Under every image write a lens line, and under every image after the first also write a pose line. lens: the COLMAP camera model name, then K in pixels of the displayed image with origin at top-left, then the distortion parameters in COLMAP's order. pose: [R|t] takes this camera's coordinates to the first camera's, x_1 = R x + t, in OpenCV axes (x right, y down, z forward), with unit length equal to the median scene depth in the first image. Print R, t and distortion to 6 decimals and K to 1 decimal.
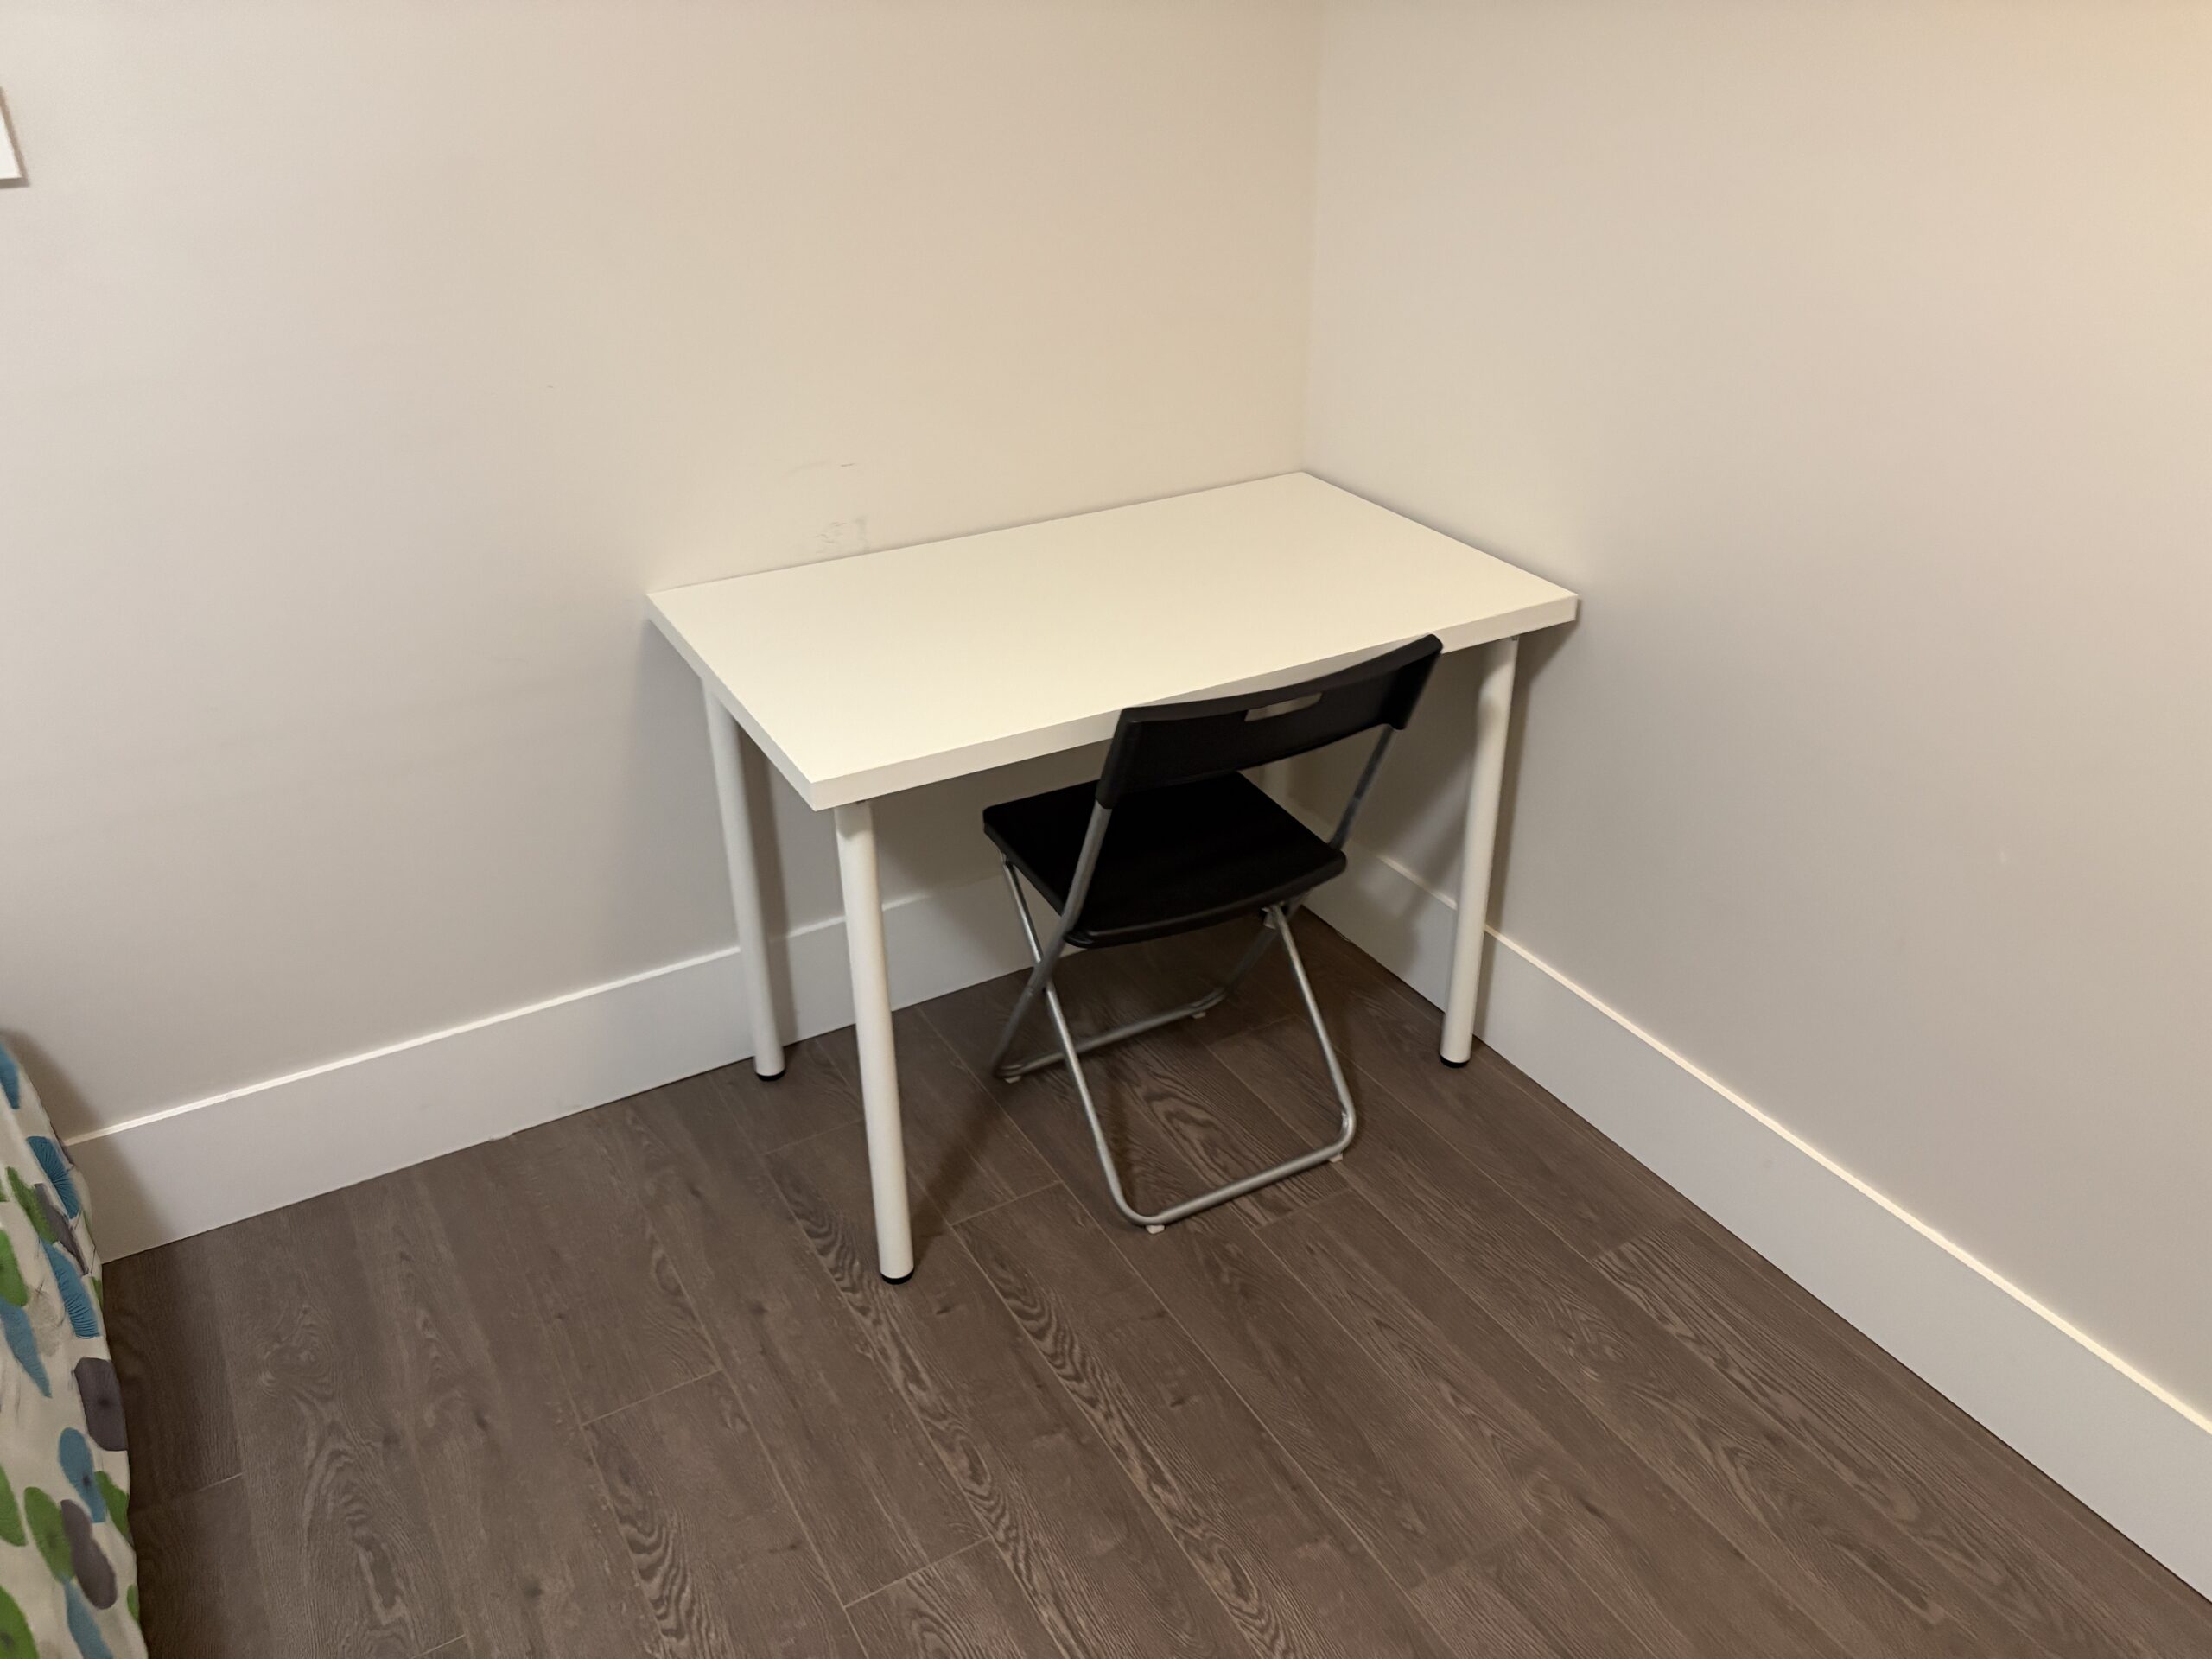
lens RADIAL K [[1687.1, 0, 1106.0], [0, 1687.1, 829.5], [0, 0, 1]] dist [0.059612, -0.069646]
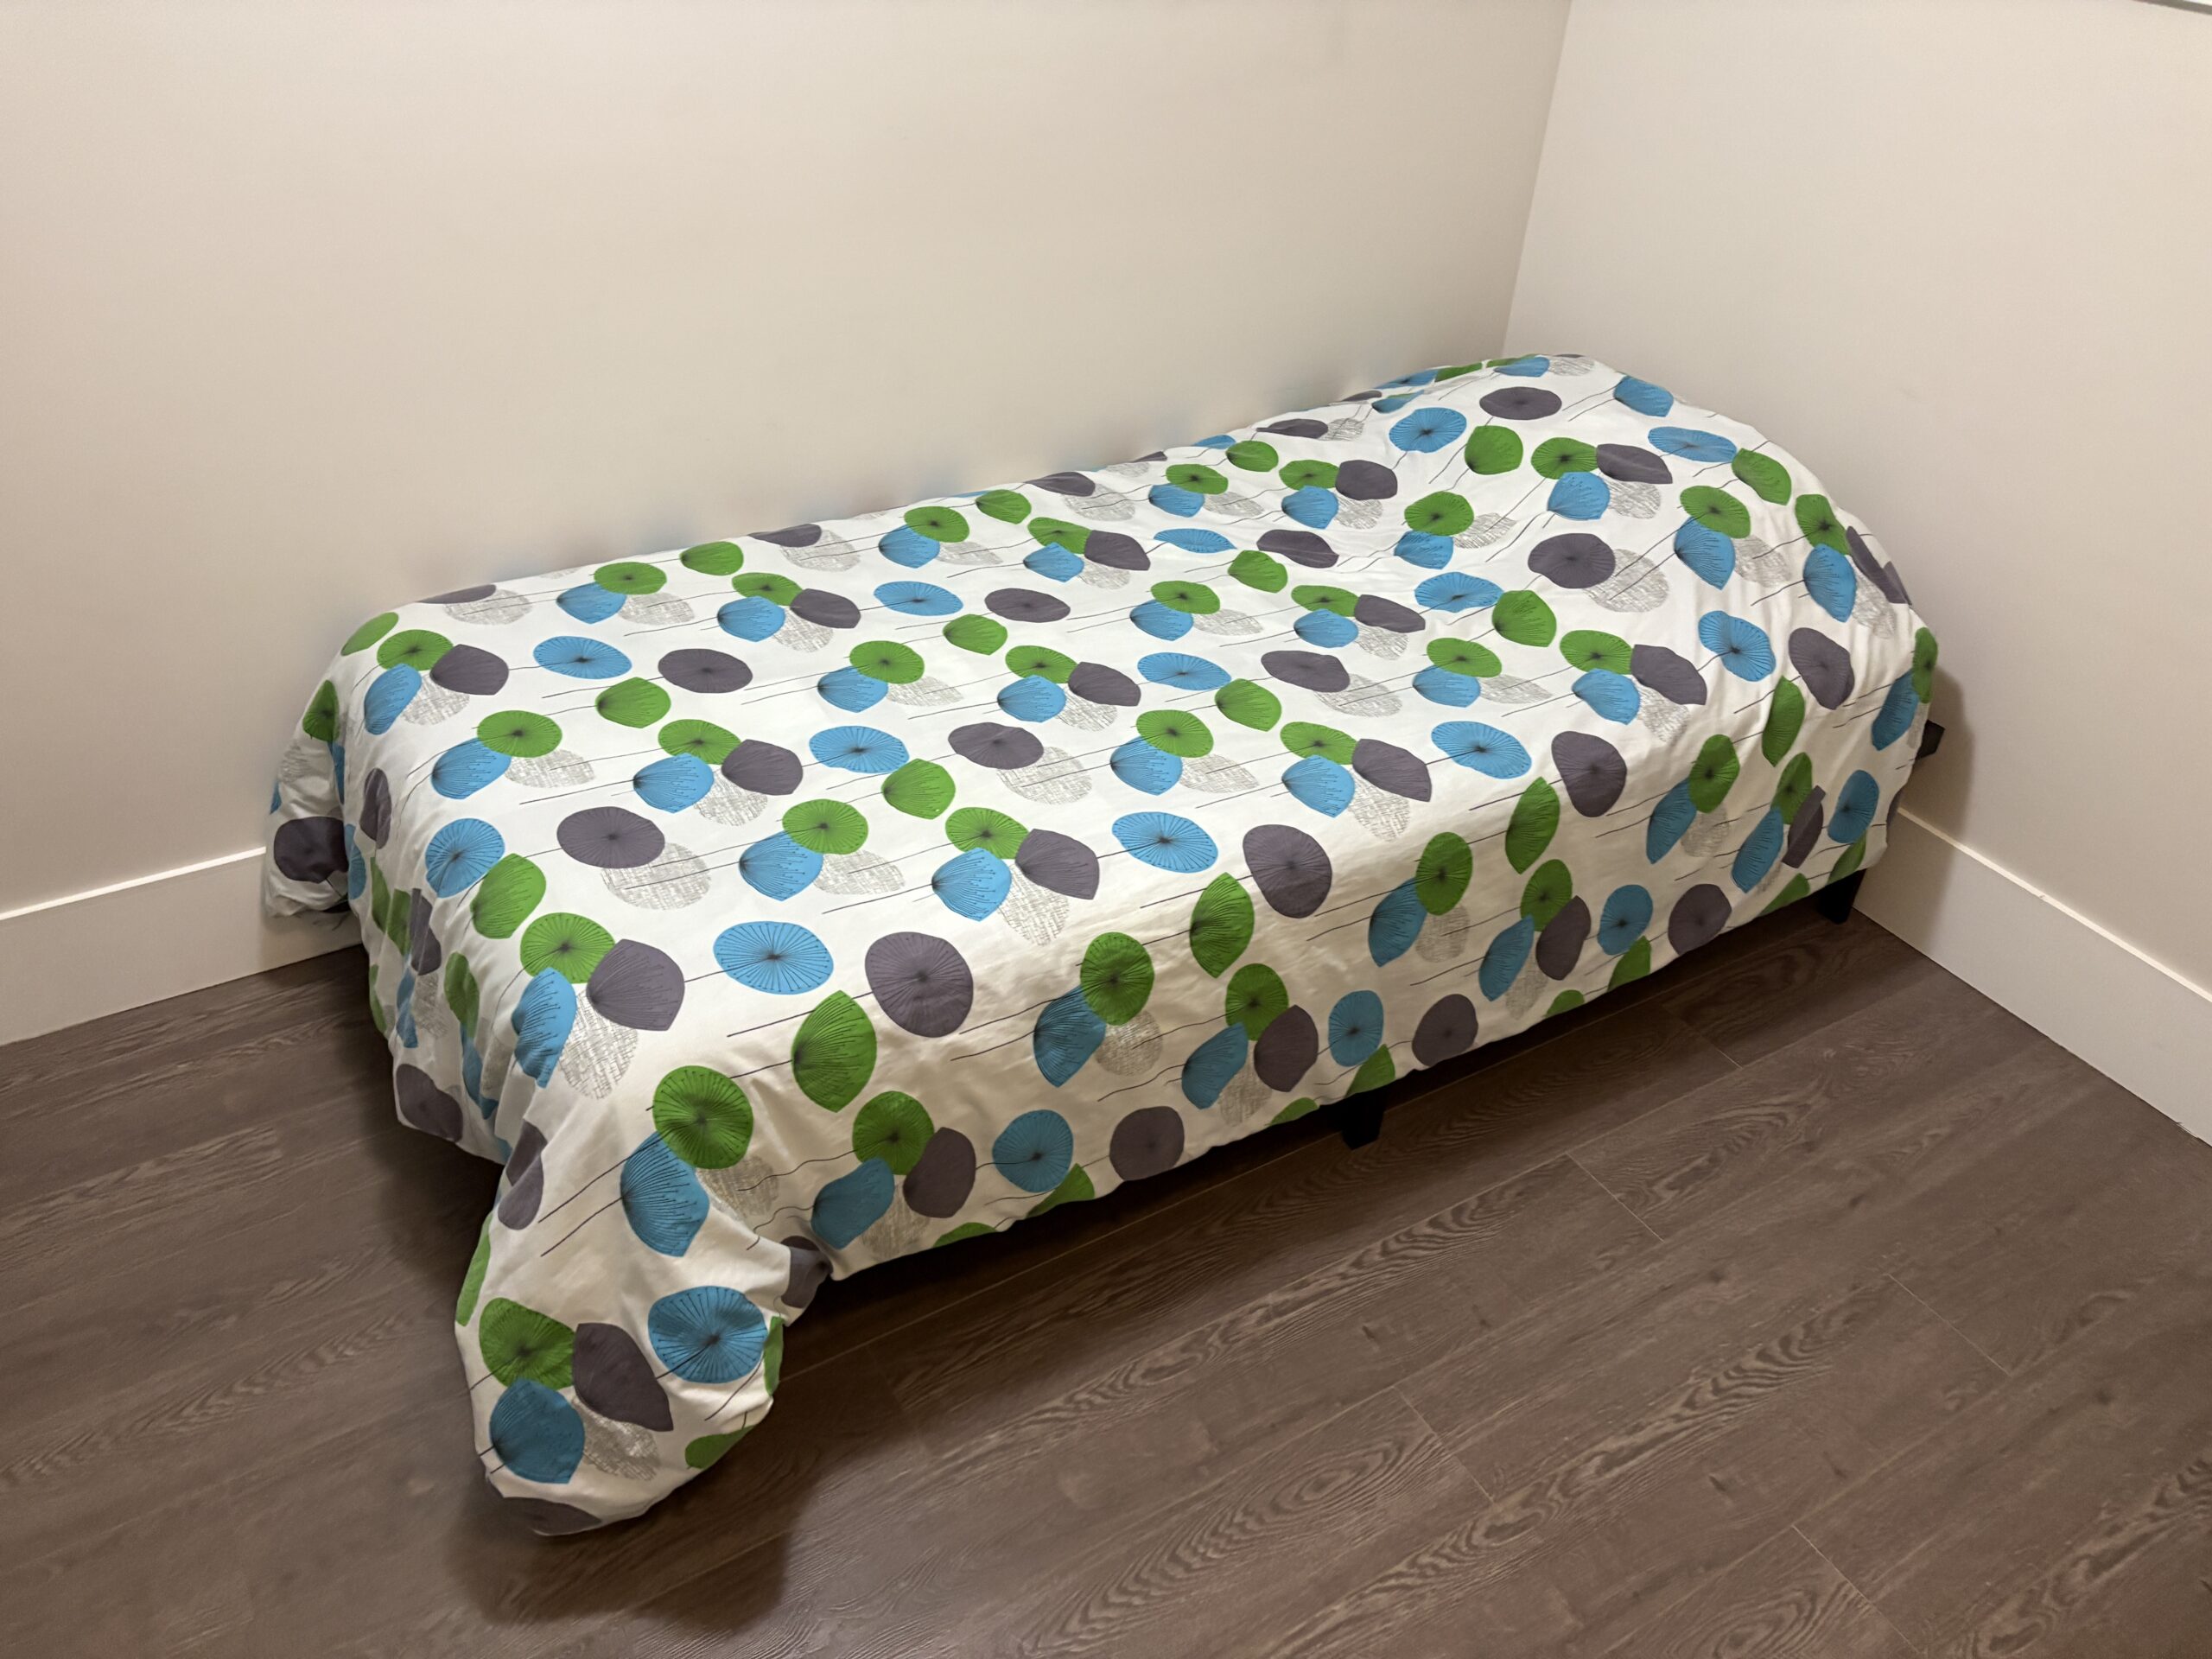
lens RADIAL K [[1687.1, 0, 1106.0], [0, 1687.1, 829.5], [0, 0, 1]] dist [0.059612, -0.069646]
pose [[0.018901, 0.582872, -0.812344, 0.385308], [-0.531554, 0.694008, 0.485596, -0.096595], [0.846813, 0.422627, 0.322945, 0.139322]]
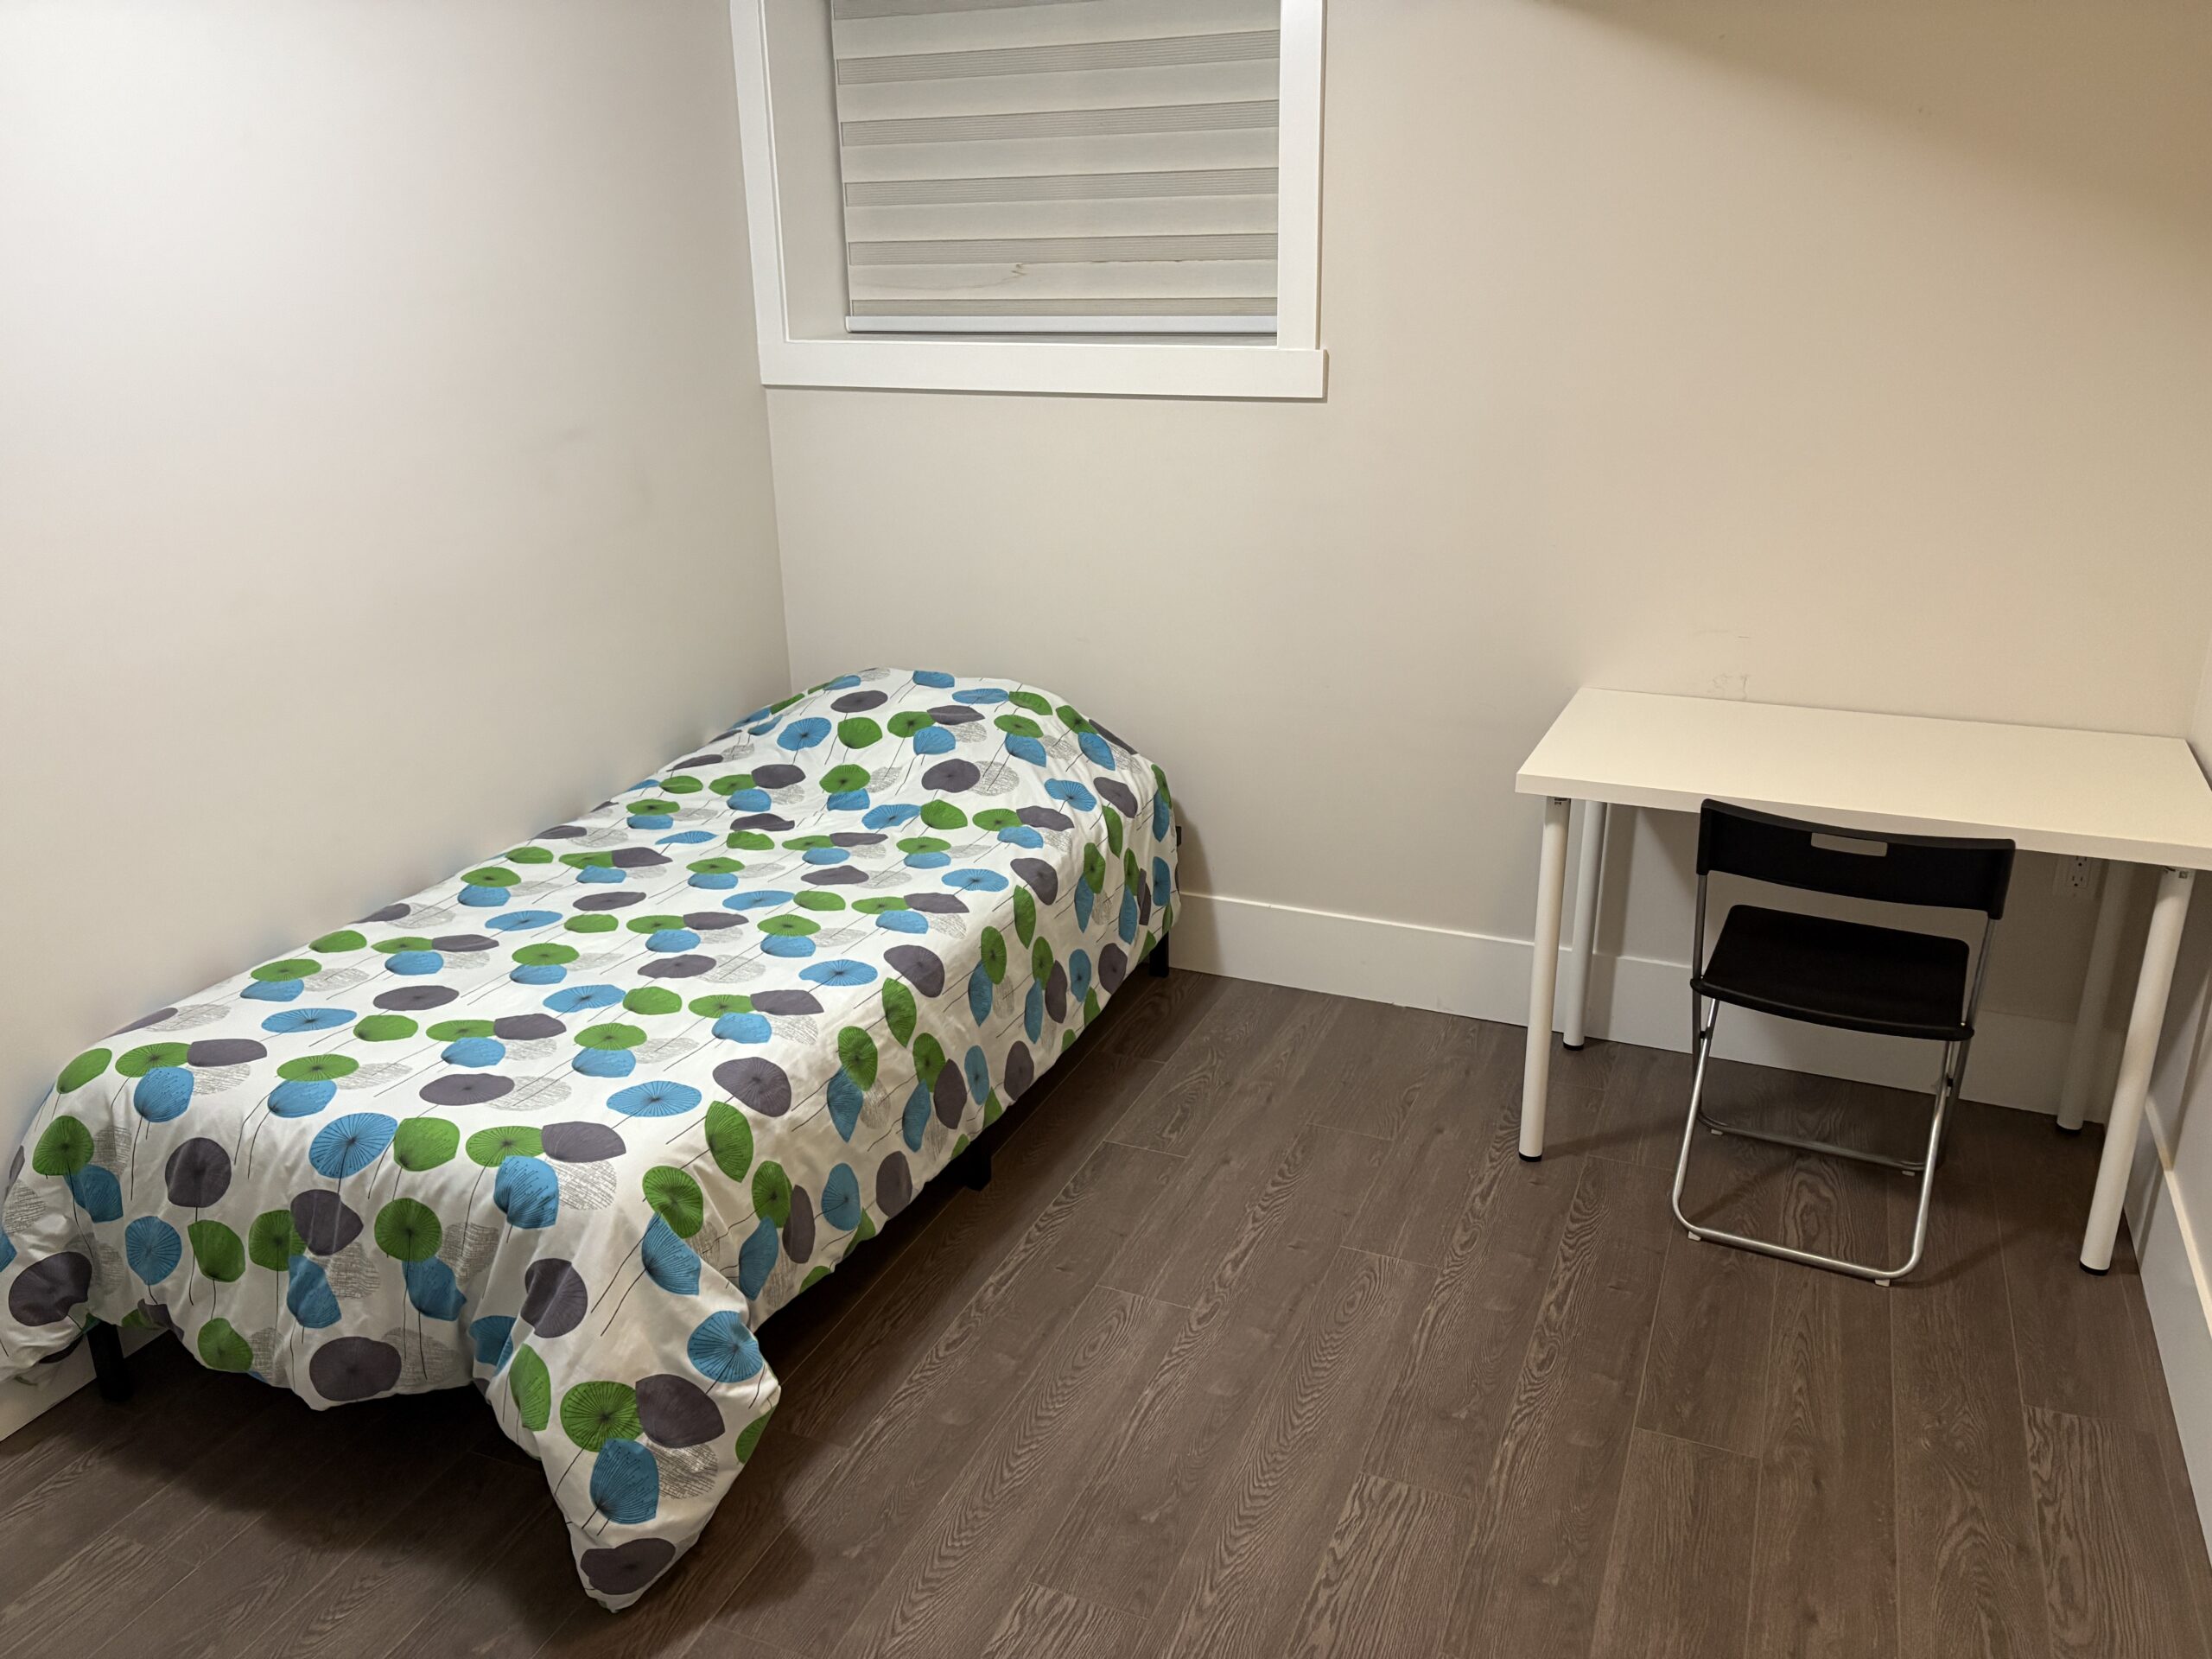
lens RADIAL K [[1679.6, 0, 1079.5], [0, 1679.6, 818.9], [0, 0, 1]] dist [0.063198, -0.143980]
pose [[0.586057, 0.263965, -0.766068, 0.760166], [-0.385944, 0.922247, 0.022524, 0.127087], [0.712449, 0.282459, 0.642365, -0.306894]]
